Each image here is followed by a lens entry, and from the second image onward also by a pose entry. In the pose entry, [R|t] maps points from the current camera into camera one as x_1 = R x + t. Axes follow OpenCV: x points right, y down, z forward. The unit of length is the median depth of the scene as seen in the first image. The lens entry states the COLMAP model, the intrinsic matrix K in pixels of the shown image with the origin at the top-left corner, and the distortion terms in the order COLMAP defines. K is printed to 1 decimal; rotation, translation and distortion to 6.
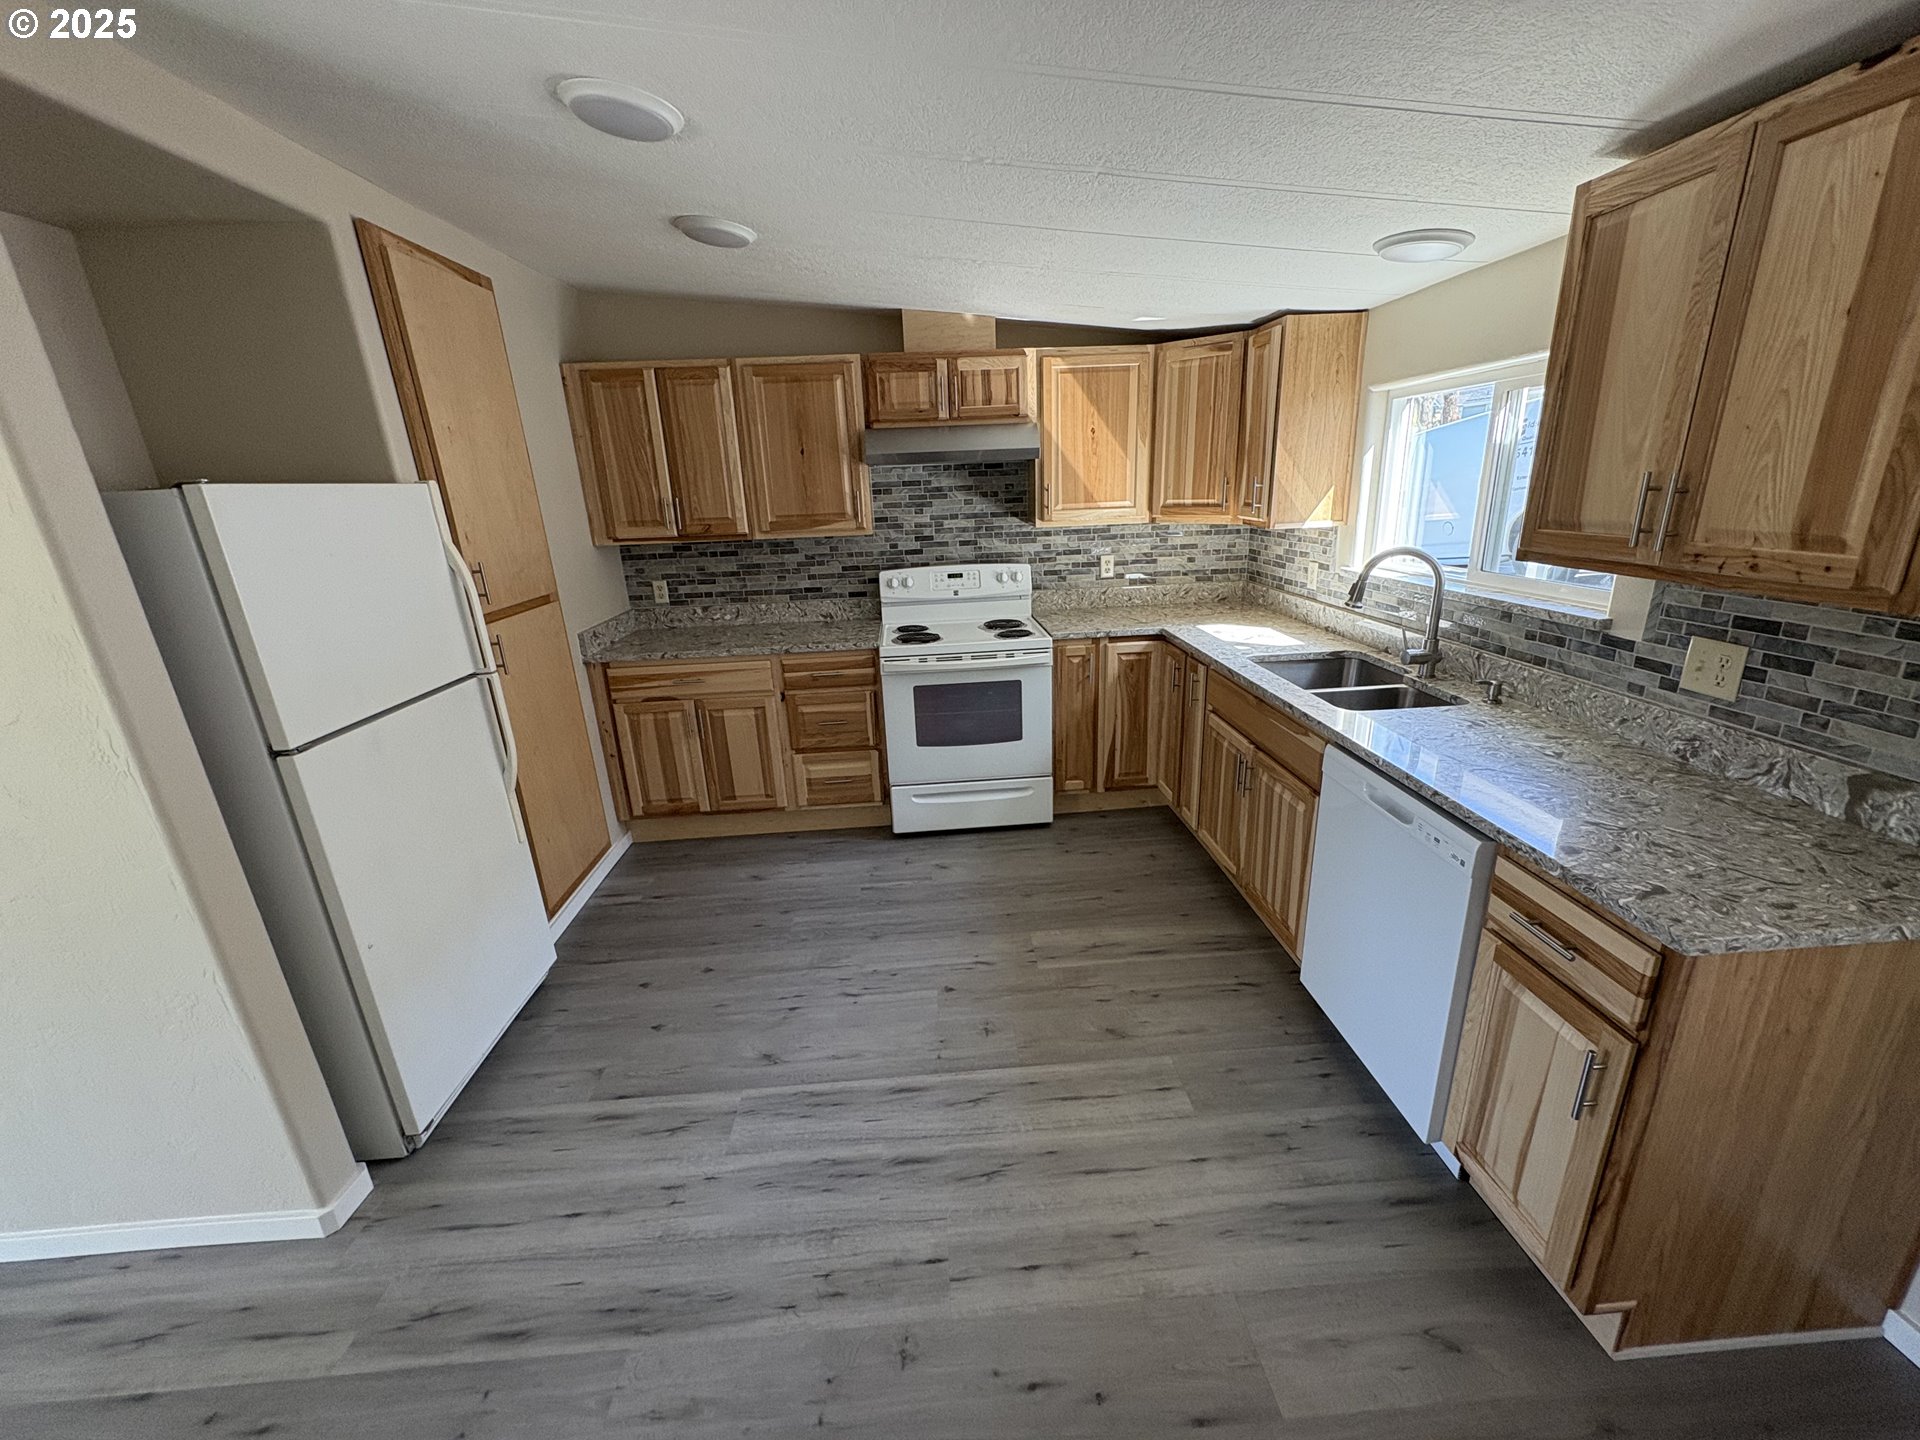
lens RADIAL K [[761.9, 0, 959.1], [0, 761.9, 721.8], [0, 0, 1]] dist [-0.001186, 0.000567]
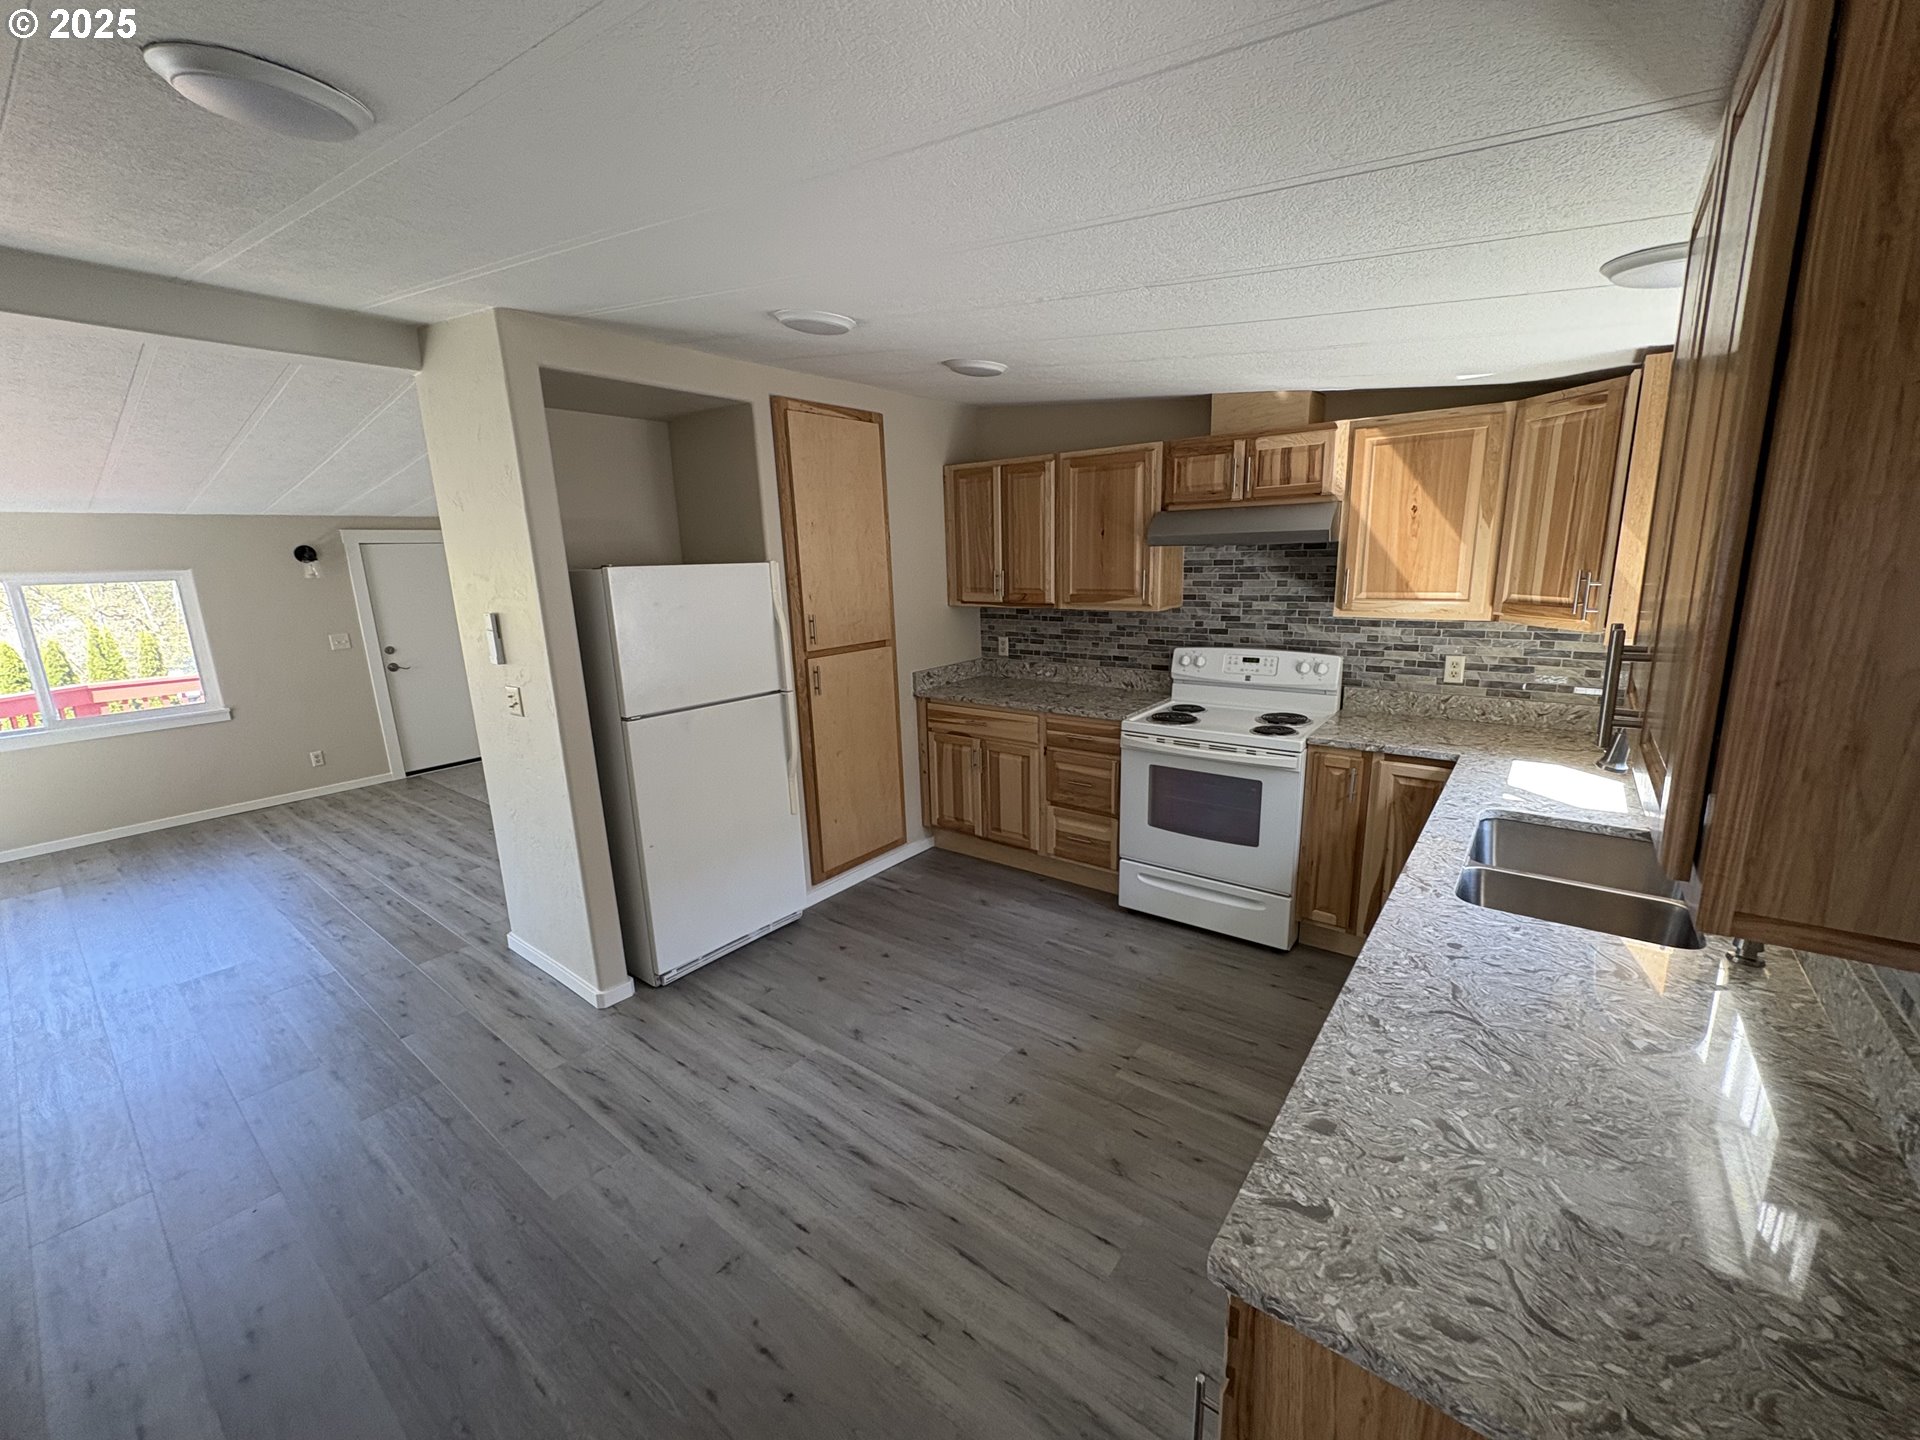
lens RADIAL K [[761.9, 0, 959.1], [0, 761.9, 721.8], [0, 0, 1]] dist [-0.001186, 0.000567]
pose [[0.751891, 0.160935, -0.639343, 0.372883], [-0.203121, 0.979124, 0.007587, -0.057064], [0.627217, 0.124159, 0.768884, 0.069782]]
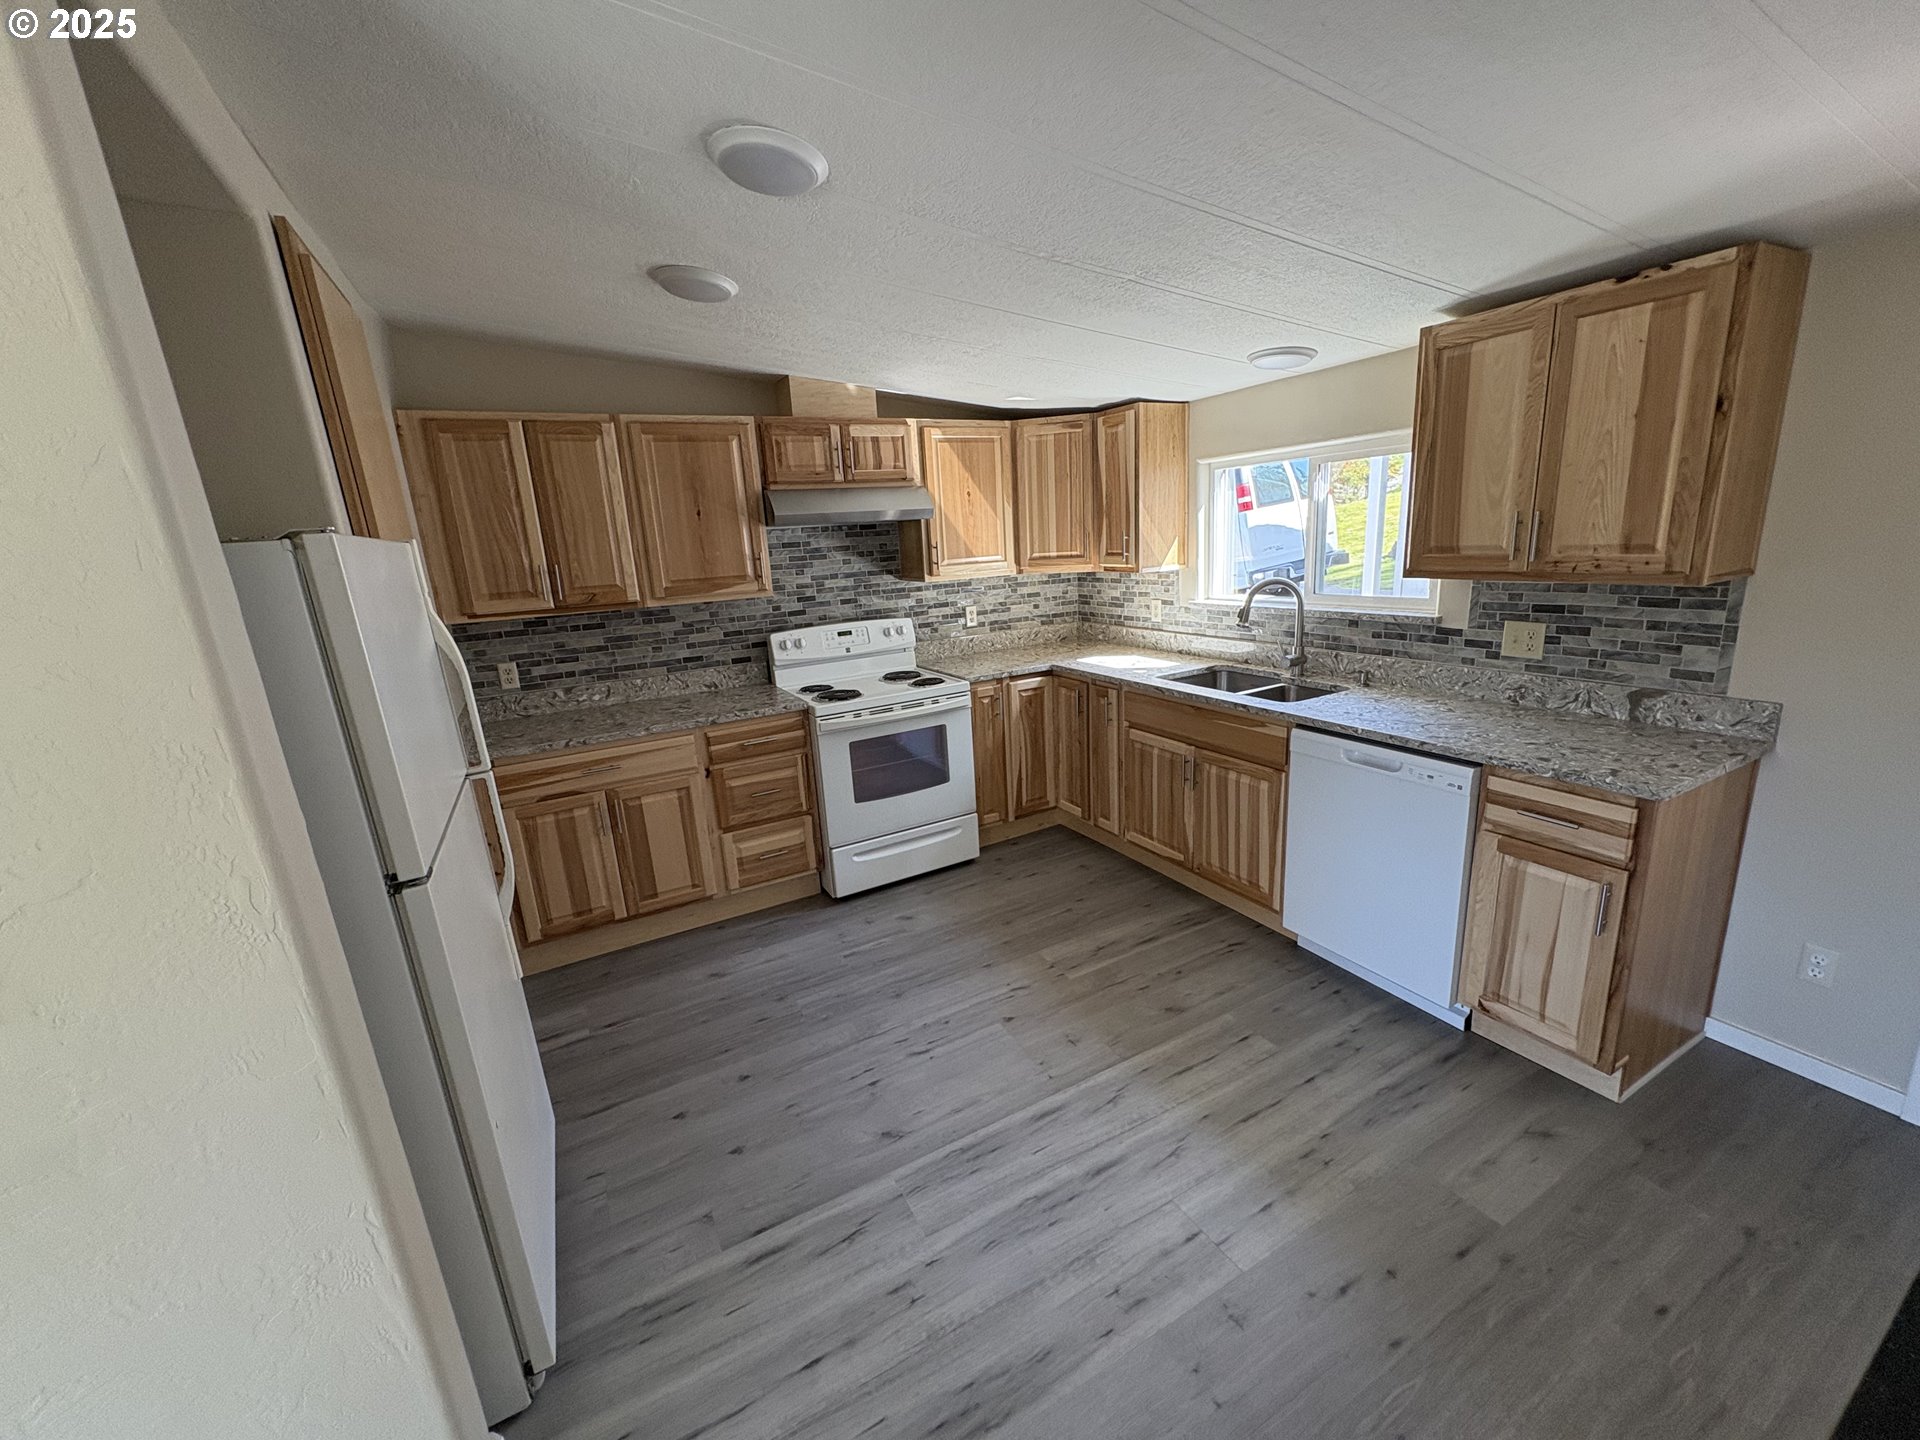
lens RADIAL K [[761.9, 0, 959.1], [0, 761.9, 721.8], [0, 0, 1]] dist [-0.001186, 0.000567]
pose [[0.906093, -0.114774, 0.407213, -0.324027], [0.150239, 0.987057, -0.056094, 0.003531], [-0.395504, 0.112006, 0.911609, 0.036948]]
